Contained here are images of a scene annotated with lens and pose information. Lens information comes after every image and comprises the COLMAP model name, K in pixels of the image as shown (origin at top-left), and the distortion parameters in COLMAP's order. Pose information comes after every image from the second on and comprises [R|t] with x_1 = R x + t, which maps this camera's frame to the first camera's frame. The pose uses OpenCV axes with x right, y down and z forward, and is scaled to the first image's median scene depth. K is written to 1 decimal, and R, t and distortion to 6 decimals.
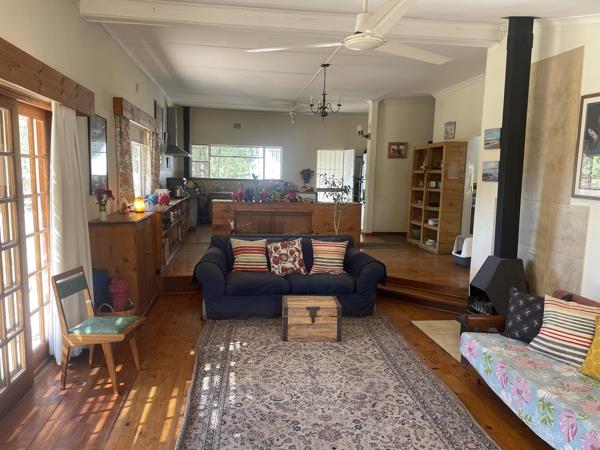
lens RADIAL K [[450.0, 0, 298.9], [0, 450.0, 226.5], [0, 0, 1]] dist [0.007454, 0.000729]
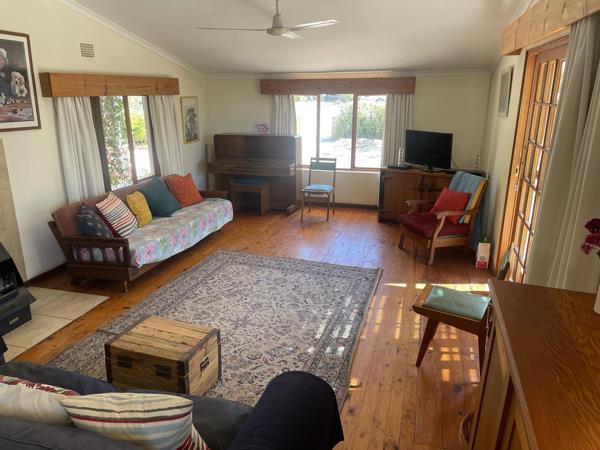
lens RADIAL K [[450.0, 0, 299.2], [0, 450.0, 227.7], [0, 0, 1]] dist [0.007454, 0.000729]
pose [[-0.912557, -0.135432, 0.385873, -0.493378], [0.030167, 0.918707, 0.393787, -0.281888], [-0.407835, 0.370994, -0.834287, 1.902403]]
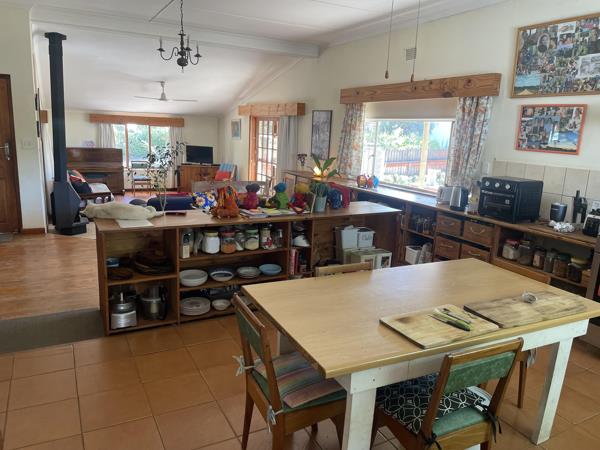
lens RADIAL K [[450.0, 0, 299.5], [0, 450.0, 225.0], [0, 0, 1]] dist [0.007454, 0.000729]
pose [[-0.933283, 0.008182, -0.359049, 0.306471], [-0.109354, 0.945796, 0.305798, -0.501918], [0.342089, 0.324659, -0.881800, 3.692363]]
